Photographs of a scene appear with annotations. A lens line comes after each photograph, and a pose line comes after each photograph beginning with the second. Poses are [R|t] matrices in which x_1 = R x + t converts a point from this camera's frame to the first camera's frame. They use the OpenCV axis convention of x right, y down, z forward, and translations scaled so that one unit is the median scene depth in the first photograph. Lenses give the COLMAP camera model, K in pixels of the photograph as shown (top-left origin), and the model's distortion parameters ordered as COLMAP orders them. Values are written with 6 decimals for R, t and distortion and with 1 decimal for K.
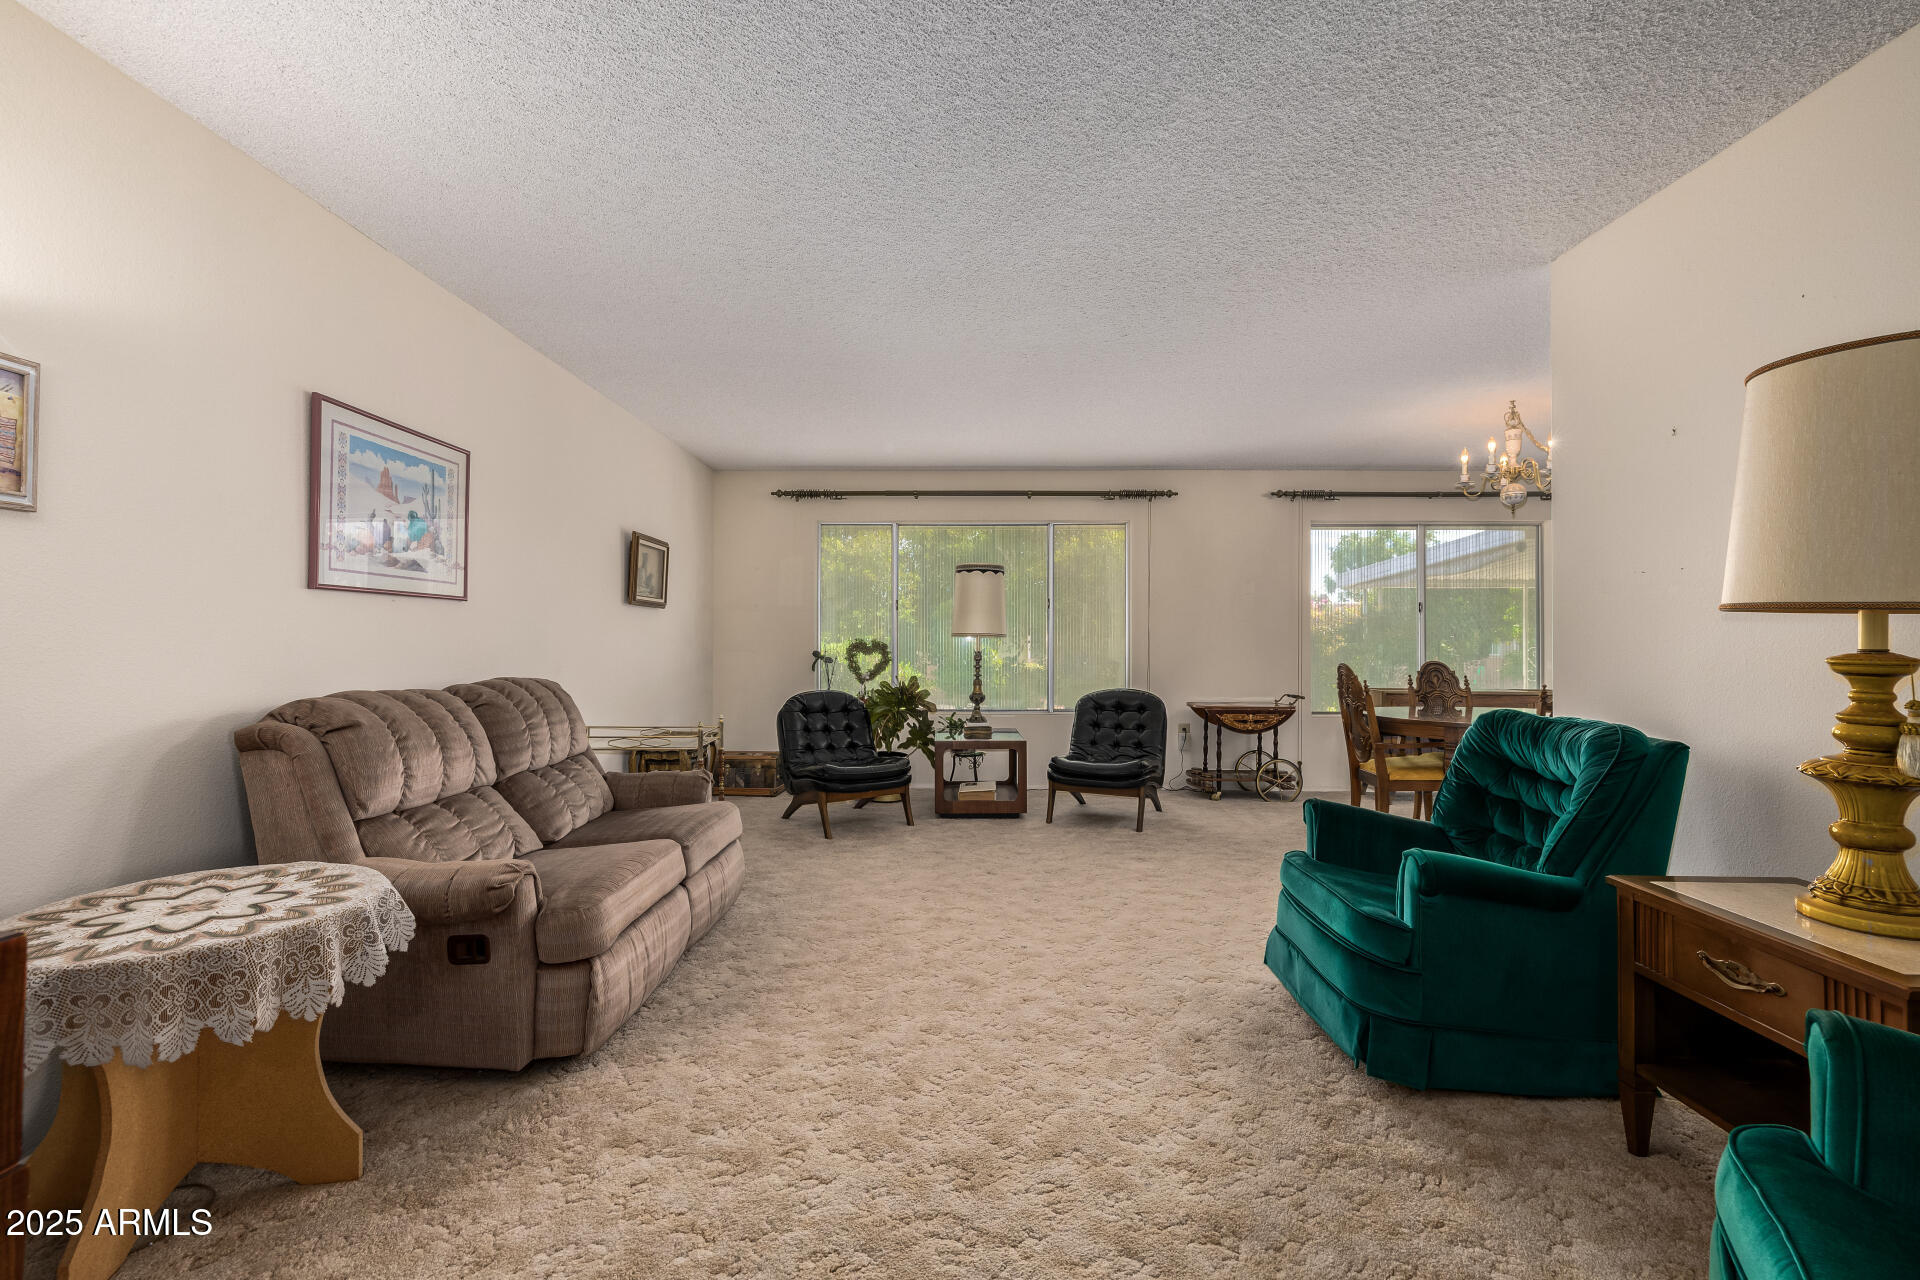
lens RADIAL K [[806.0, 0, 958.2], [0, 806.0, 634.9], [0, 0, 1]] dist [0.000908, -0.000205]
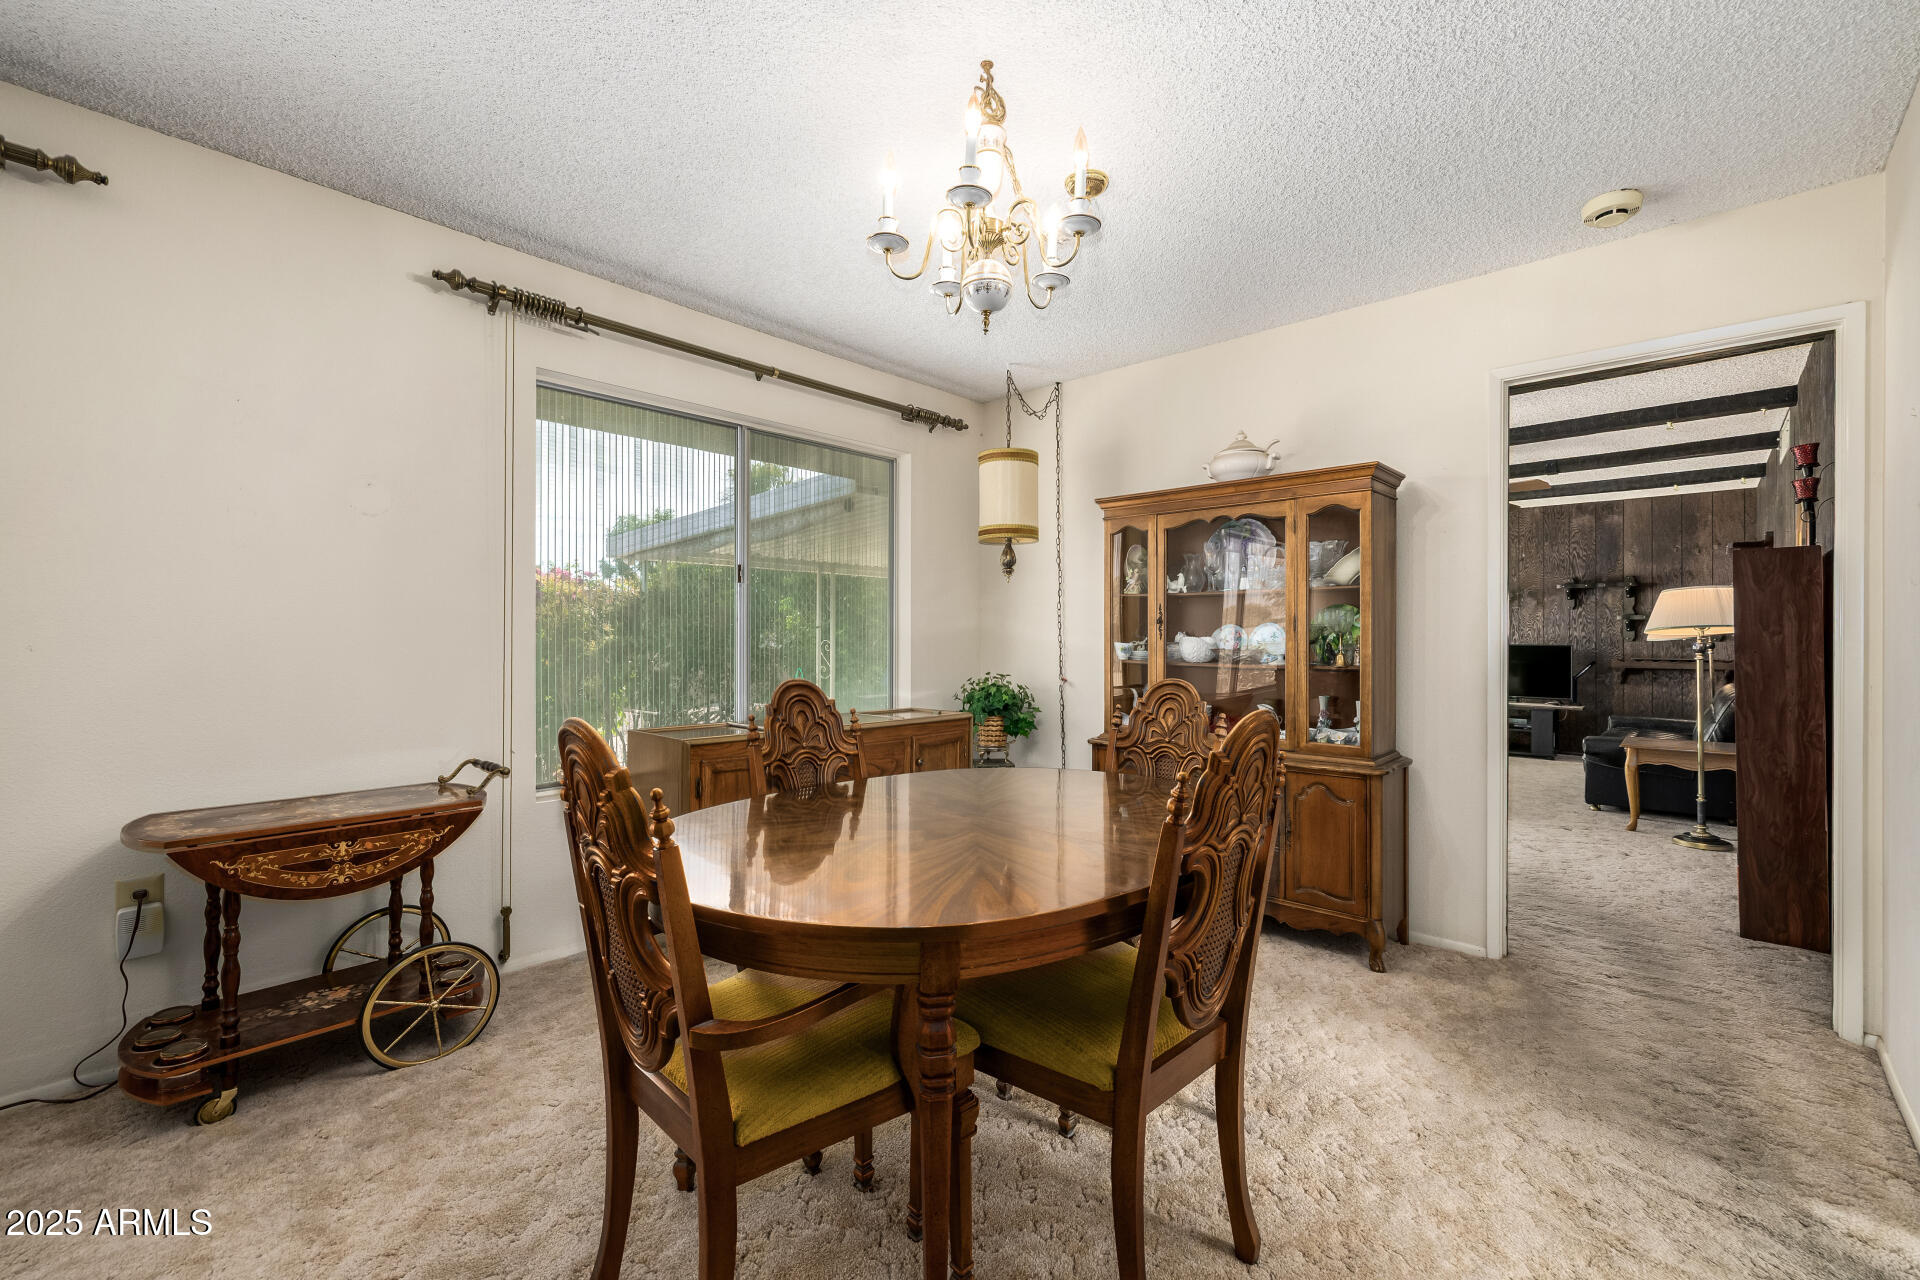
lens RADIAL K [[833.1, 0, 943.6], [0, 833.1, 634.8], [0, 0, 1]] dist [-0.000744, -0.000127]
pose [[0.685831, -0.001439, 0.727760, 0.359032], [-0.007288, 0.999934, 0.008845, 0.003498], [-0.727724, -0.011370, 0.685775, 0.721178]]
